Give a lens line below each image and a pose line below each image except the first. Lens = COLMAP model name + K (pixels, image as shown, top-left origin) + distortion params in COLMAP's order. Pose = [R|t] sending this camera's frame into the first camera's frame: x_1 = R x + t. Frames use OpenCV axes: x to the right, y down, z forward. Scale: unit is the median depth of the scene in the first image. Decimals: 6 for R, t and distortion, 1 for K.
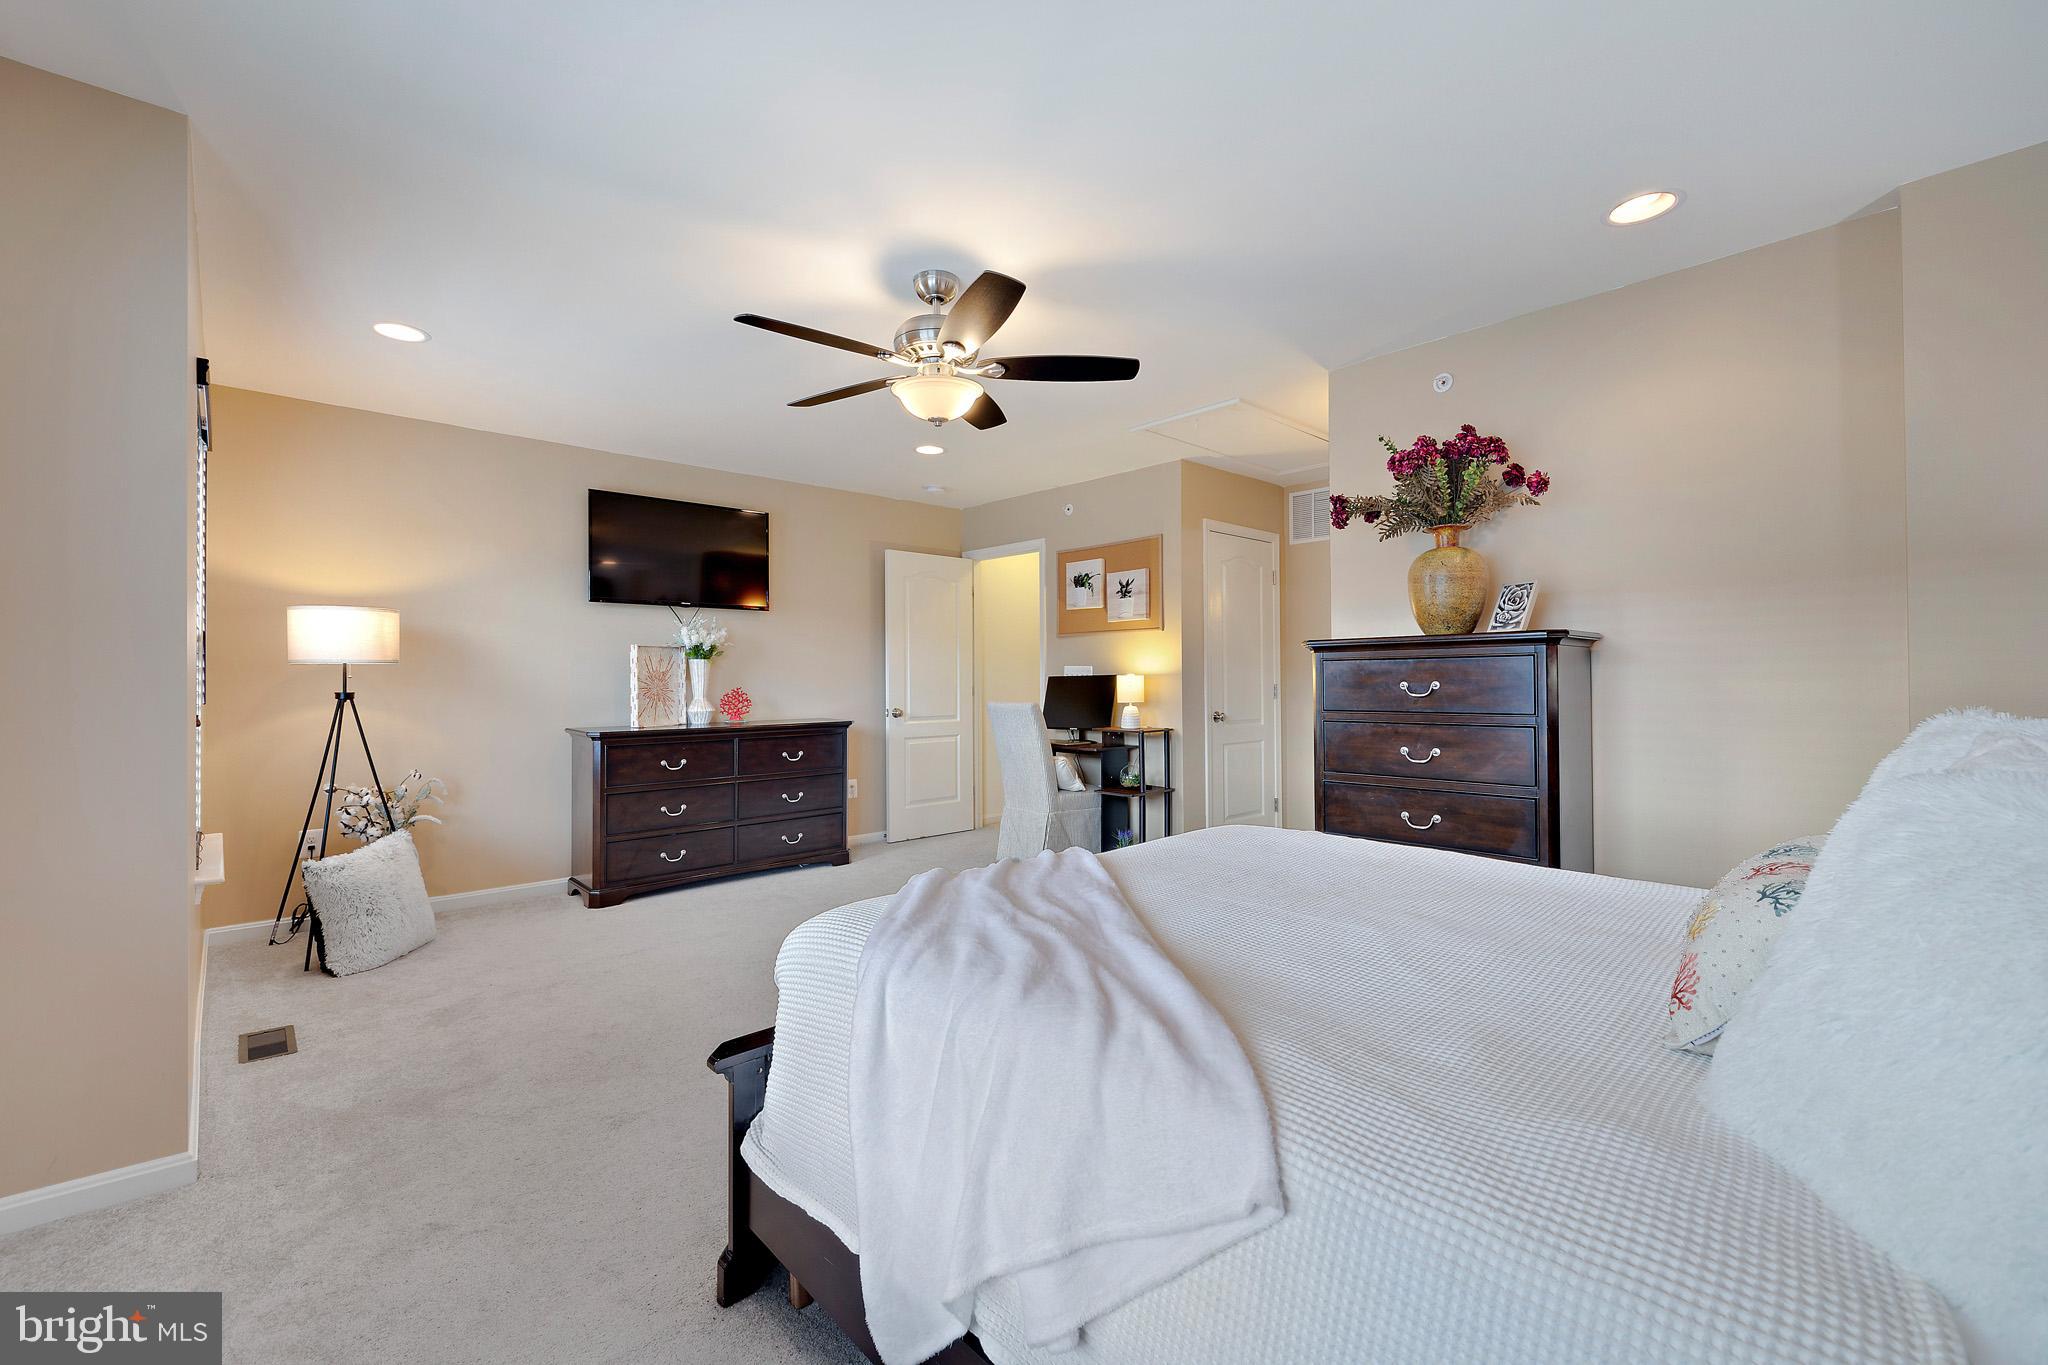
lens RADIAL K [[851.8, 0, 1031.2], [0, 851.8, 671.6], [0, 0, 1]] dist [0.000887, 0.000024]
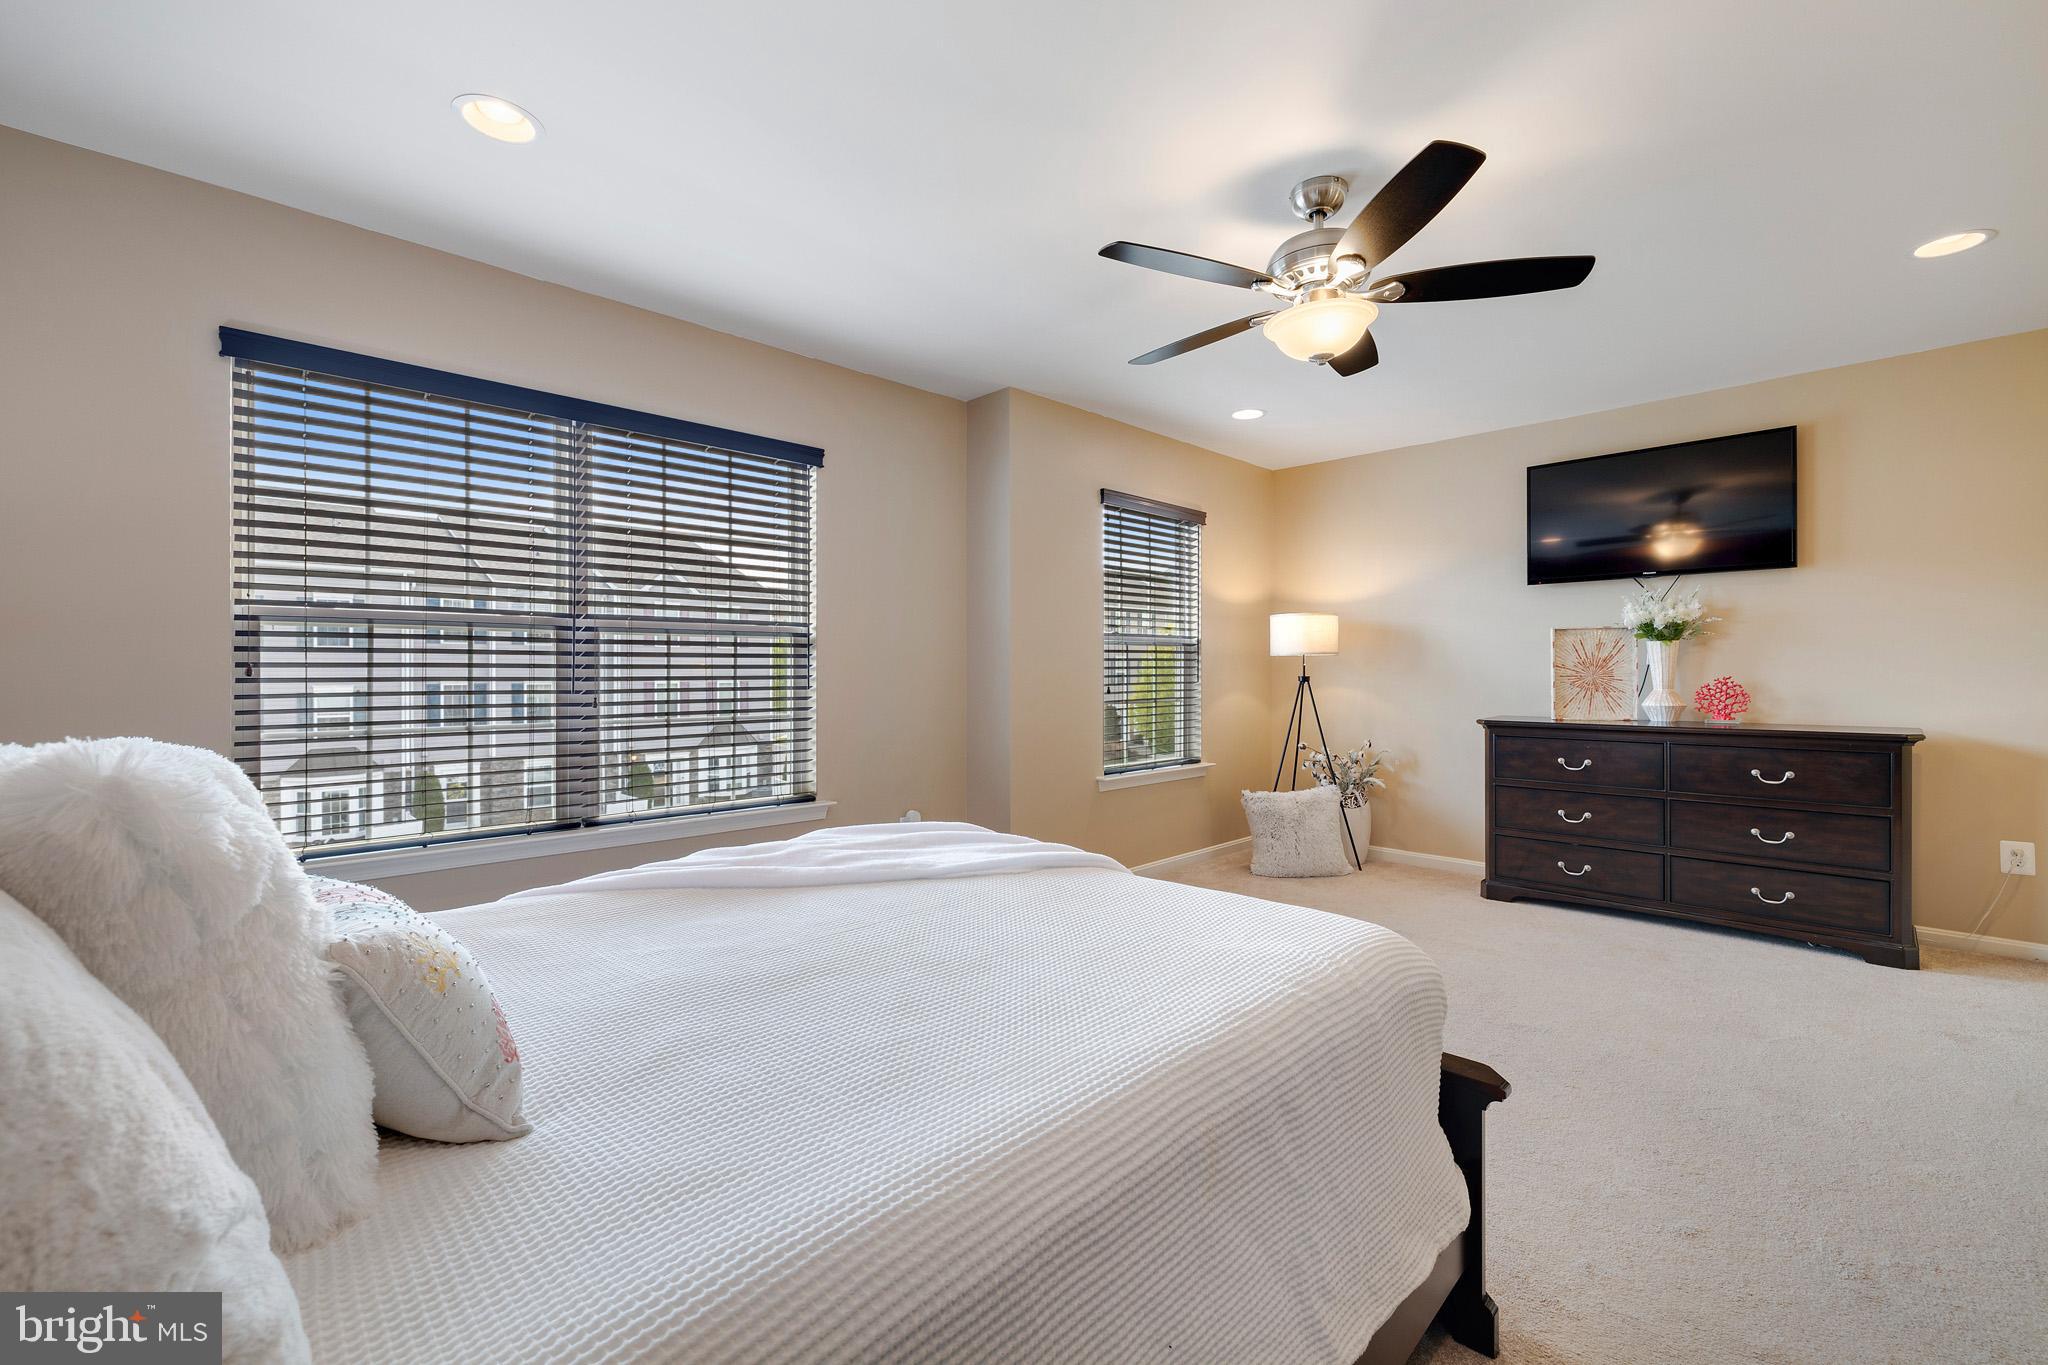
lens RADIAL K [[860.9, 0, 1025.7], [0, 860.9, 671.4], [0, 0, 1]] dist [-0.001331, -0.000141]
pose [[0.015240, 0.006551, -0.999862, 0.429662], [0.012579, 0.999898, 0.006742, 0.001514], [0.999805, -0.012680, 0.015156, 0.408866]]
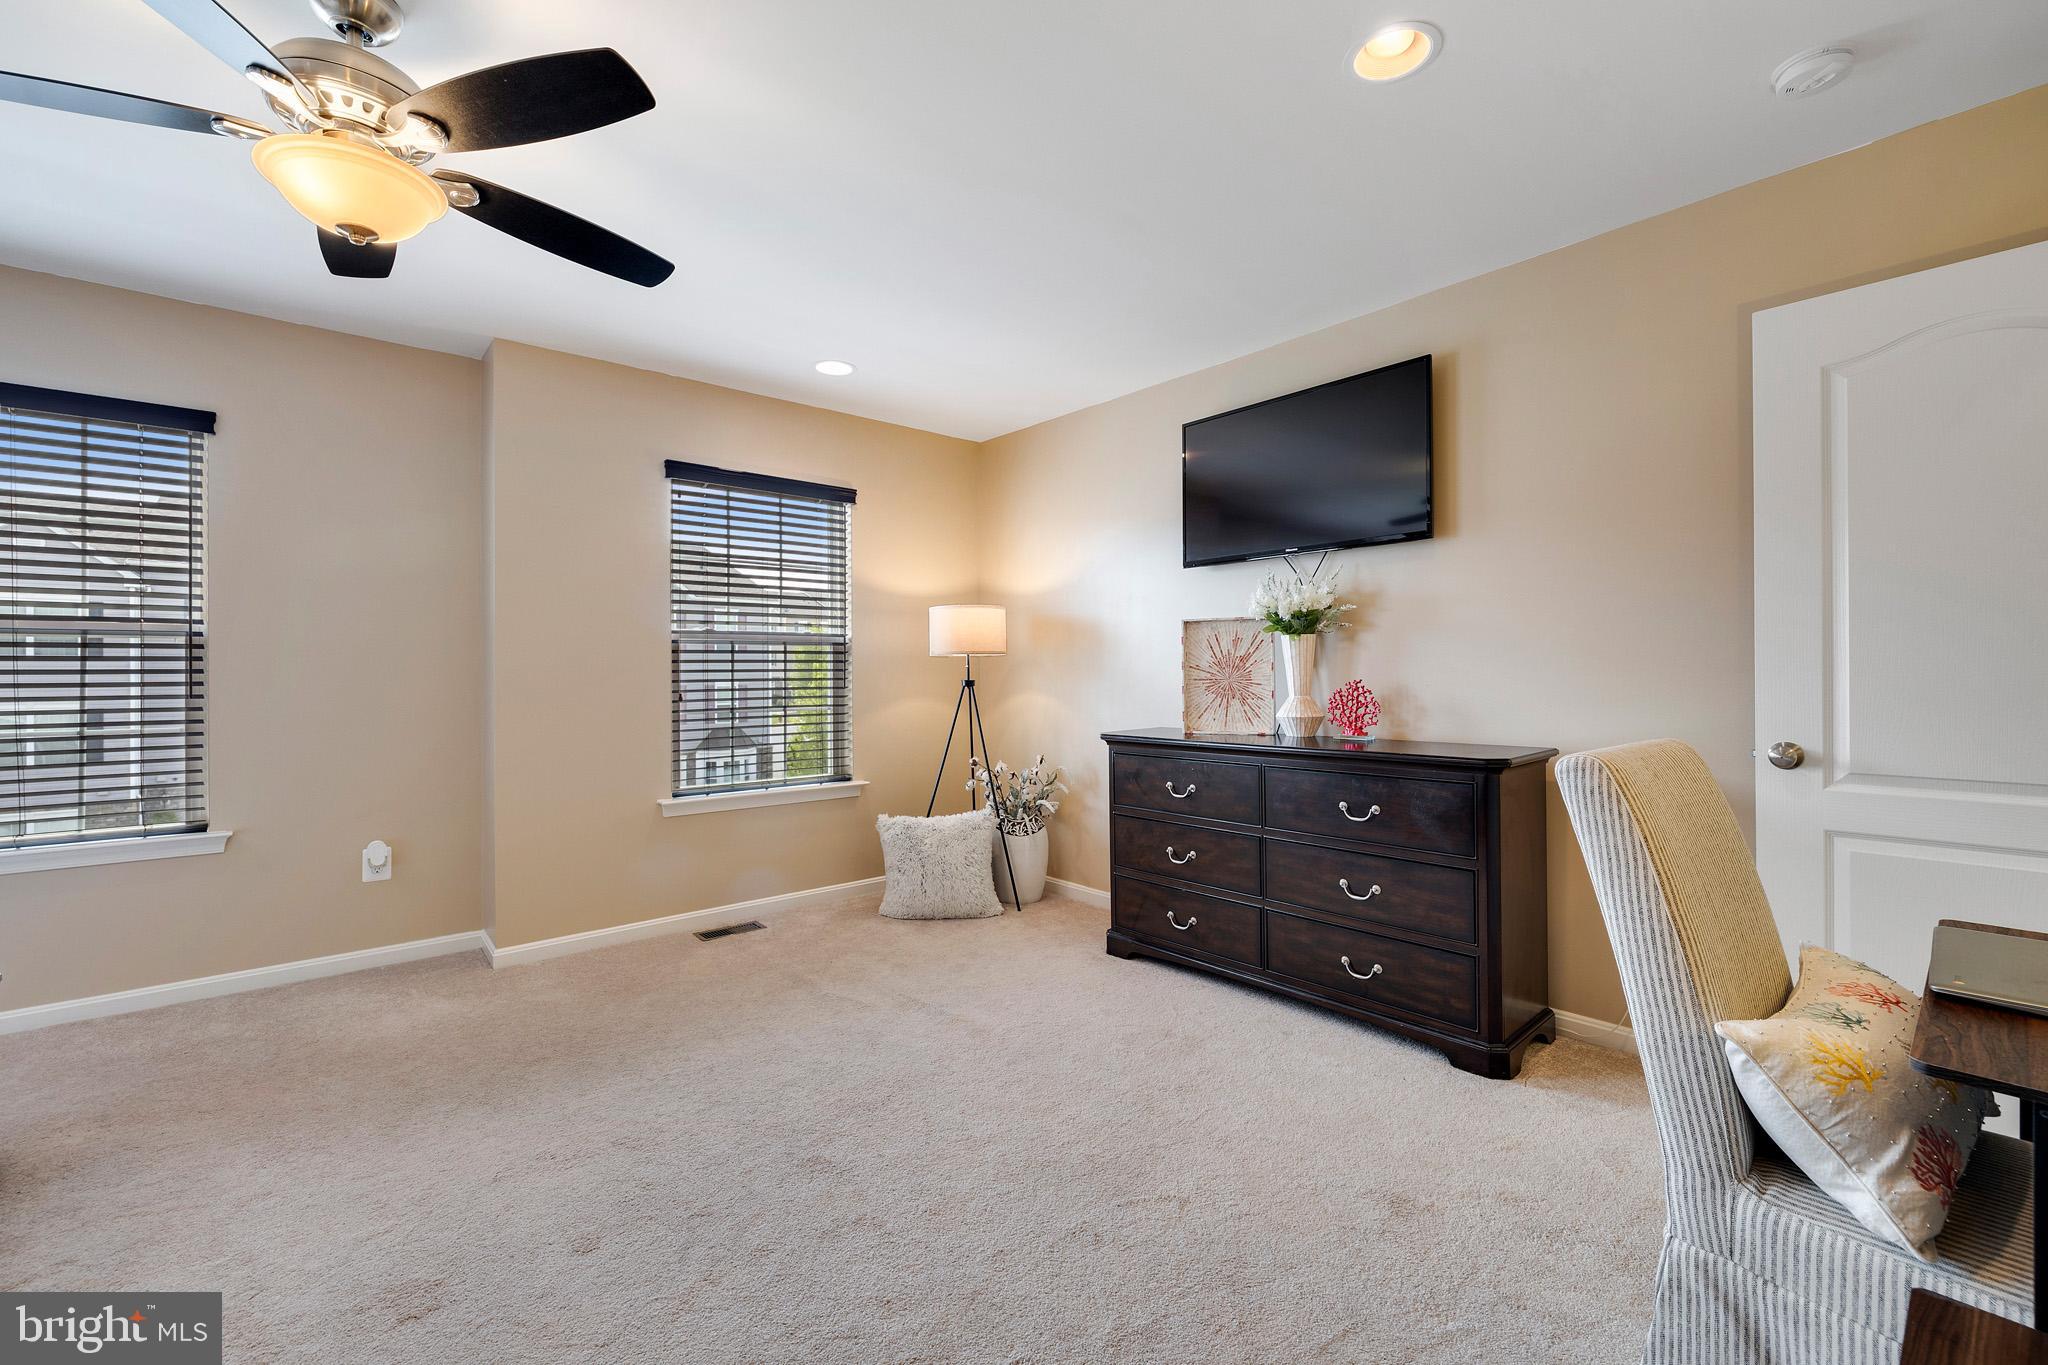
lens RADIAL K [[860.9, 0, 1025.7], [0, 860.9, 671.4], [0, 0, 1]] dist [-0.001331, -0.000141]
pose [[-0.051391, 0.001858, -0.998677, 0.274932], [0.015497, 0.999879, 0.001063, 0.009623], [0.998558, -0.015421, -0.051413, 0.870687]]
